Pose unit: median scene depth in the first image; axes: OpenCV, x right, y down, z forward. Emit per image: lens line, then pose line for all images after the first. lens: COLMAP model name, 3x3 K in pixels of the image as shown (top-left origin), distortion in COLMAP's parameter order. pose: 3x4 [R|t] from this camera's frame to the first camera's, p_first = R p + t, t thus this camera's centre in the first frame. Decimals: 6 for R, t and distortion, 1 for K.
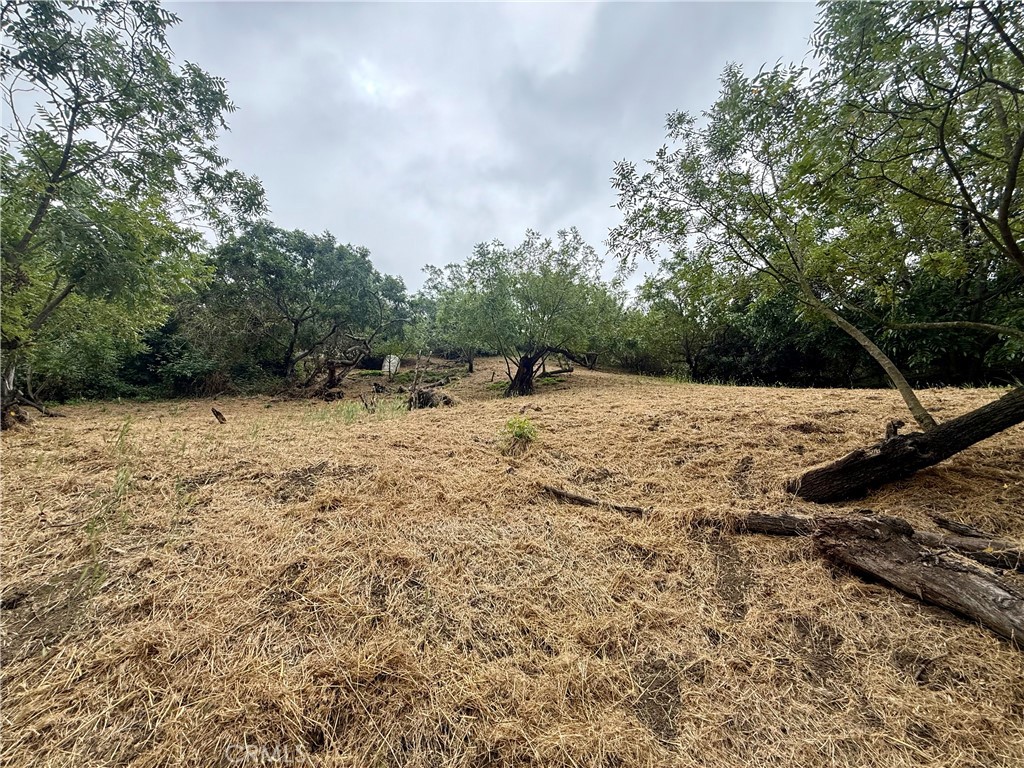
lens RADIAL K [[406.6, 0, 509.8], [0, 406.6, 388.0], [0, 0, 1]] dist [-0.001177, 0.000343]
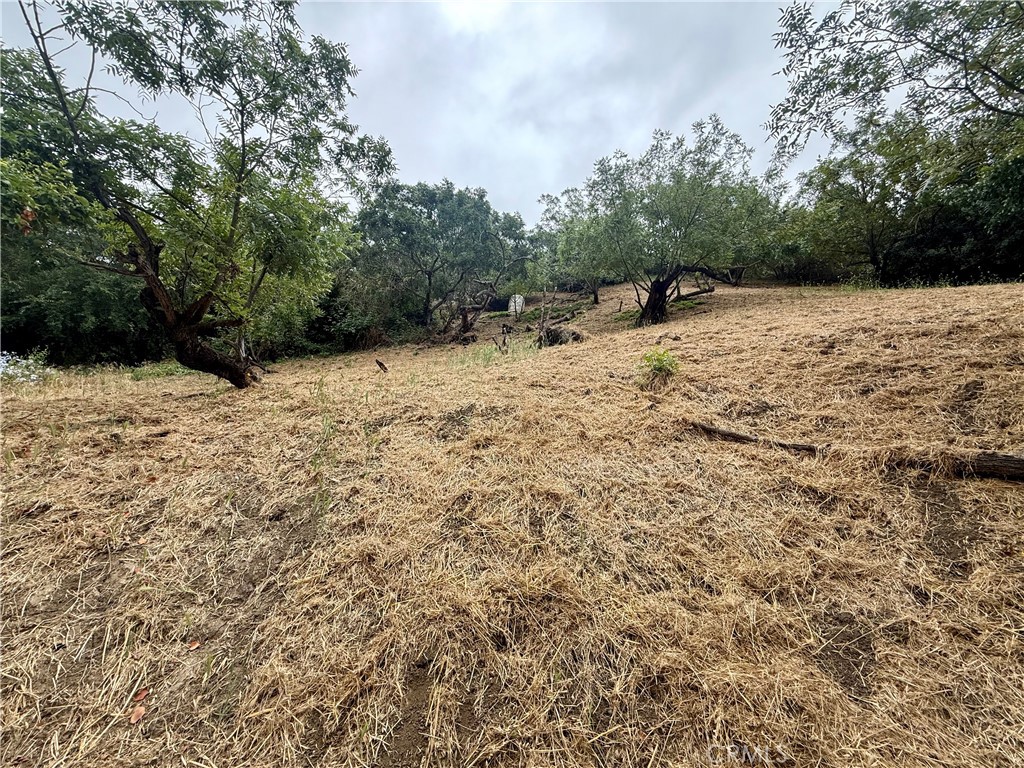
lens RADIAL K [[406.6, 0, 509.9], [0, 406.6, 387.2], [0, 0, 1]] dist [-0.001177, 0.000343]
pose [[0.950946, -0.041547, -0.306555, -0.020834], [0.089609, 0.985452, 0.144412, -0.010015], [0.296095, -0.164798, 0.940834, 0.008153]]
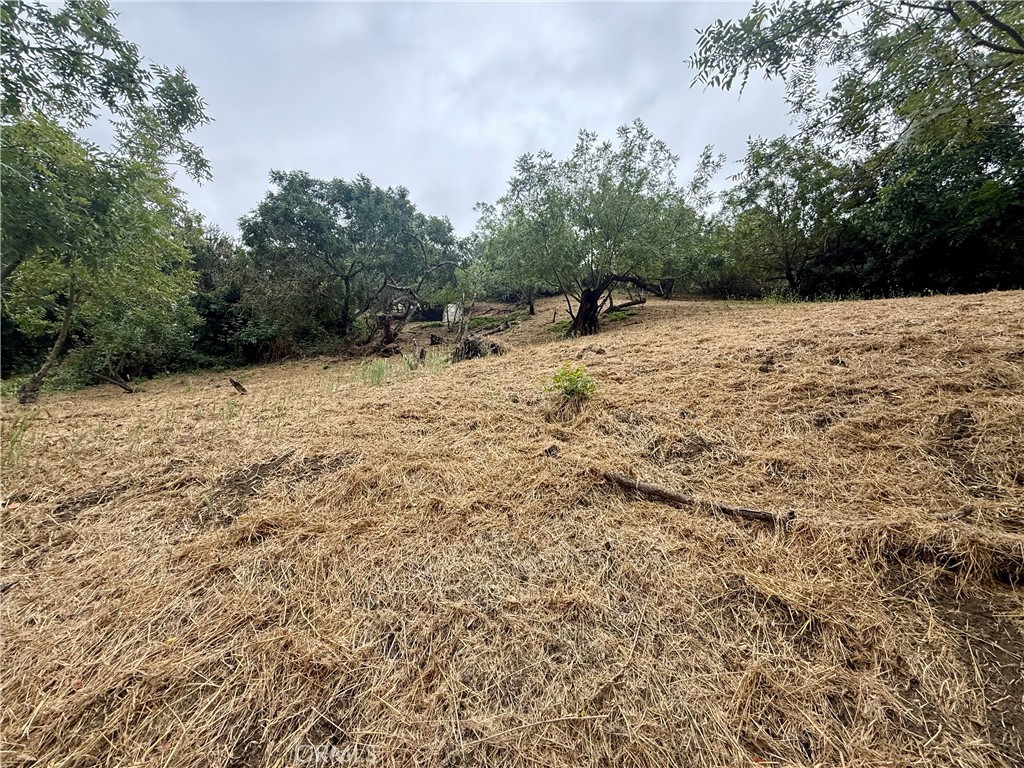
lens RADIAL K [[406.6, 0, 509.5], [0, 406.6, 386.2], [0, 0, 1]] dist [-0.001177, 0.000343]
pose [[0.982217, -0.061355, -0.177439, 0.057228], [0.084698, 0.988264, 0.127123, 0.006002], [0.167557, -0.139891, 0.975887, 0.332483]]
